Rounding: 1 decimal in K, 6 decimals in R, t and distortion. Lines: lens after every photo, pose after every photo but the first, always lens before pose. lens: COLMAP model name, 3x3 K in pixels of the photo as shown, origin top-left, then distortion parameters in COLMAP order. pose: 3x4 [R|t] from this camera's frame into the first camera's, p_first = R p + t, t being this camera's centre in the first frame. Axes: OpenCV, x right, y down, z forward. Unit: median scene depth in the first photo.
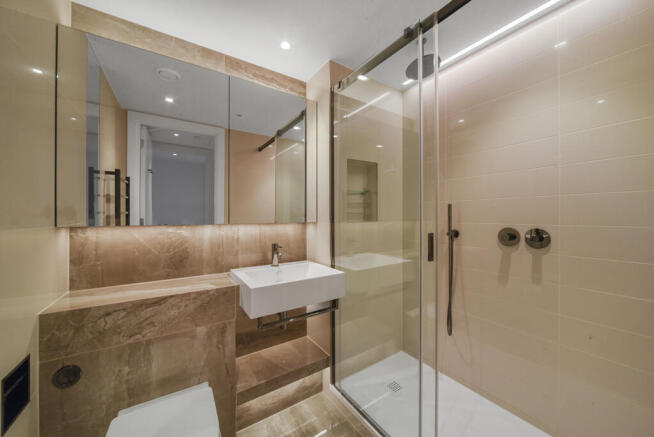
lens RADIAL K [[236.3, 0, 328.0], [0, 236.3, 216.0], [0, 0, 1]] dist [-0.001576, -0.000040]
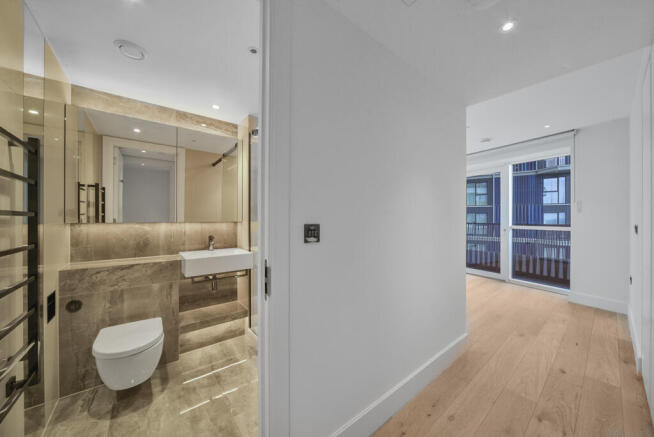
lens RADIAL K [[236.3, 0, 327.0], [0, 236.3, 218.5], [0, 0, 1]] dist [0.000214, 0.000078]
pose [[0.996814, 0.005177, 0.079596, 0.423131], [-0.005508, 0.999977, 0.003936, -0.002124], [-0.079574, -0.004362, 0.996819, -0.600777]]
